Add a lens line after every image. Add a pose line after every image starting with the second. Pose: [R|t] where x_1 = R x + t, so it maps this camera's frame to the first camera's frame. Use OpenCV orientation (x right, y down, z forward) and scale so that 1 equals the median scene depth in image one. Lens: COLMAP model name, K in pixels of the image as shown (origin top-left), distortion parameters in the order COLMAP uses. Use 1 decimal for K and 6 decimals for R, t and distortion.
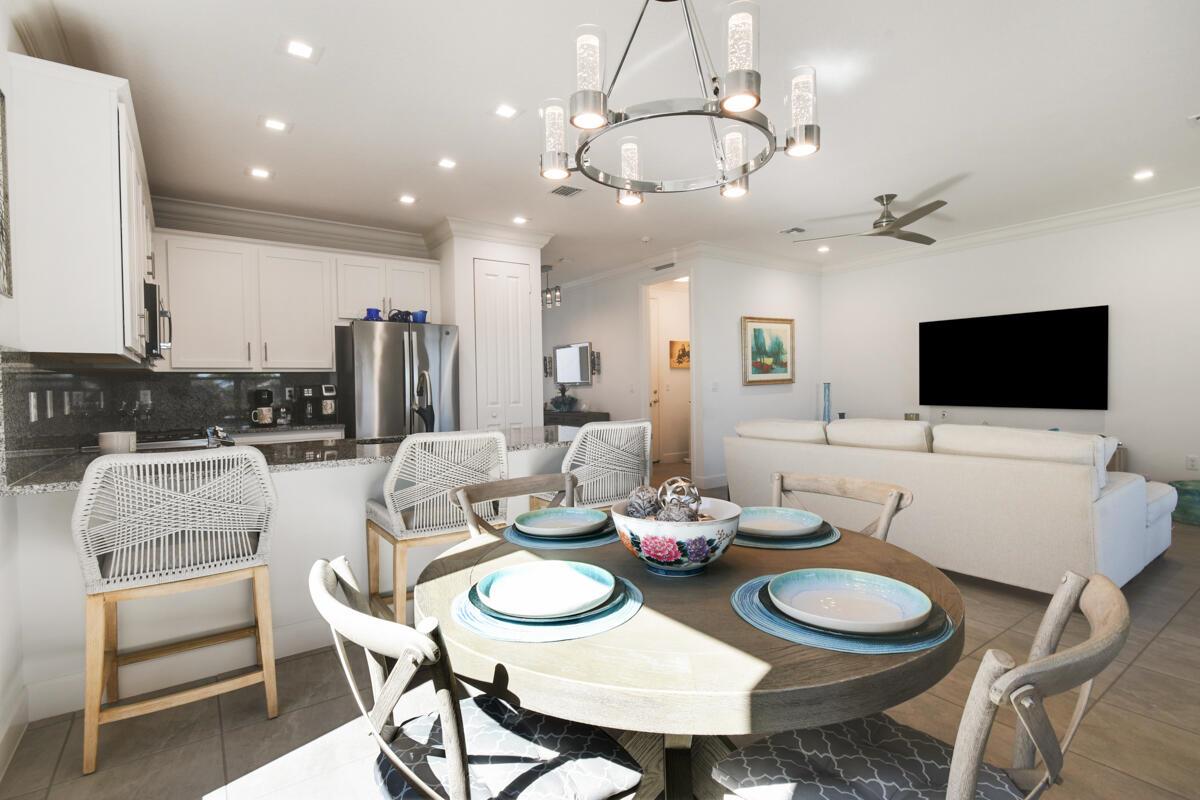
lens RADIAL K [[589.9, 0, 608.5], [0, 589.9, 393.4], [0, 0, 1]] dist [0.012714, -0.002961]
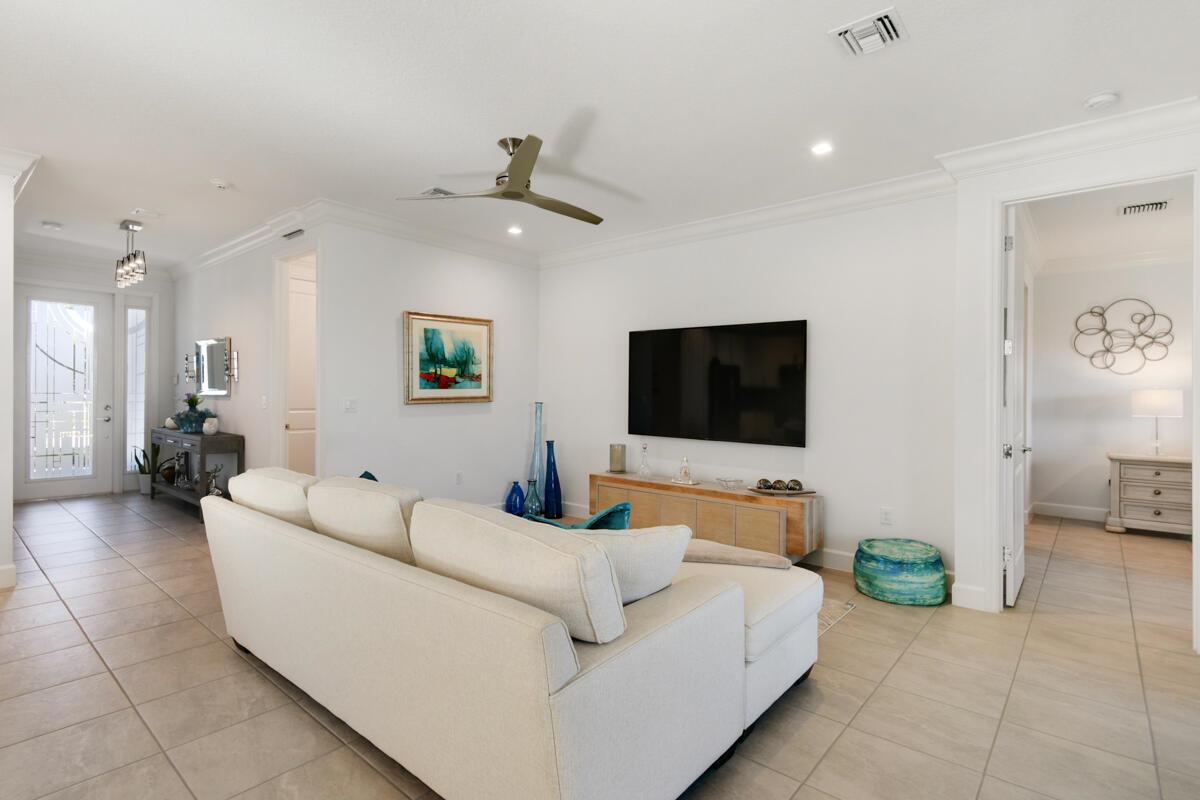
lens RADIAL K [[589.9, 0, 607.3], [0, 589.9, 396.6], [0, 0, 1]] dist [0.012714, -0.002961]
pose [[0.972603, 0.026677, 0.230937, 0.295086], [-0.025478, 0.999642, -0.008176, -0.022461], [-0.231072, 0.002069, 0.972934, 0.210296]]
